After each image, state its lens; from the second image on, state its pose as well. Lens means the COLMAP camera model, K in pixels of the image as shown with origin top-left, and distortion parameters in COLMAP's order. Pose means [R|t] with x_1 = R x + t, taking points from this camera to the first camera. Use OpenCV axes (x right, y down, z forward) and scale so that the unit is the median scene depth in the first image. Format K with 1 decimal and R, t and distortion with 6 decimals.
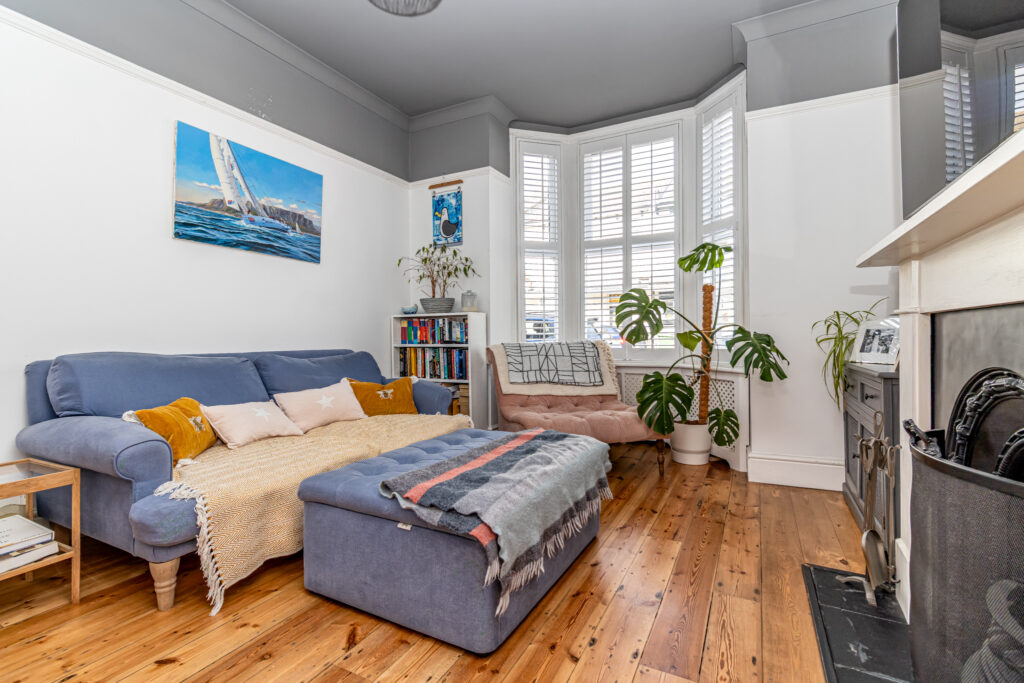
lens RADIAL K [[468.5, 0, 513.8], [0, 468.5, 335.3], [0, 0, 1]] dist [0.002630, -0.000117]
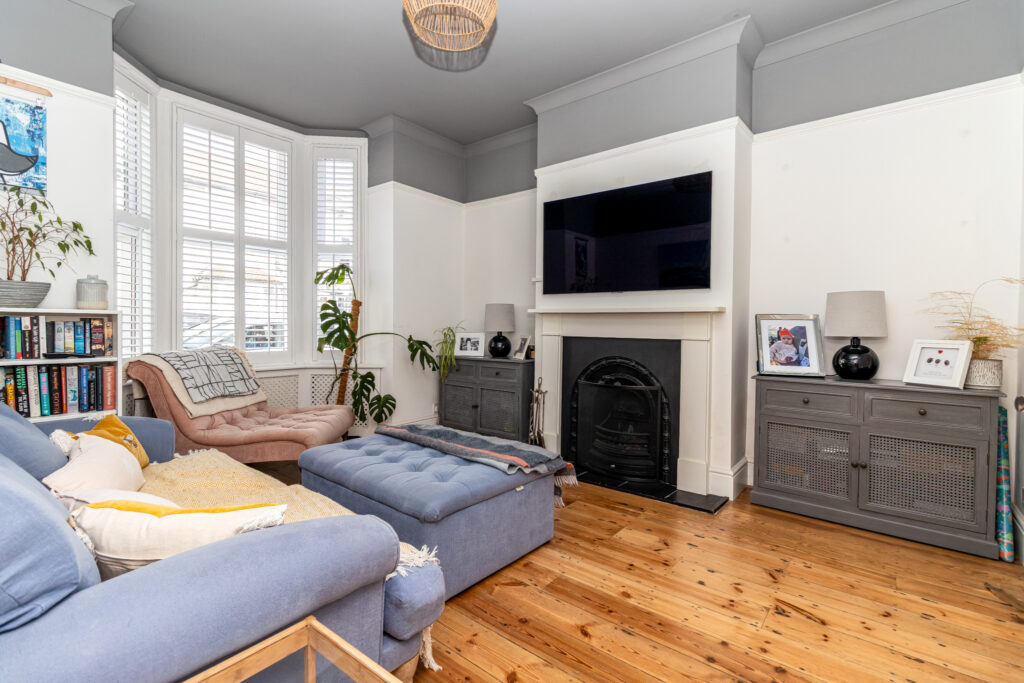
lens RADIAL K [[468.5, 0, 513.8], [0, 468.5, 335.3], [0, 0, 1]] dist [0.002630, -0.000117]
pose [[0.199783, -0.007250, 0.979813, -0.619925], [-0.015072, 0.999832, 0.010471, -0.027476], [-0.979724, -0.016860, 0.199640, 0.282428]]
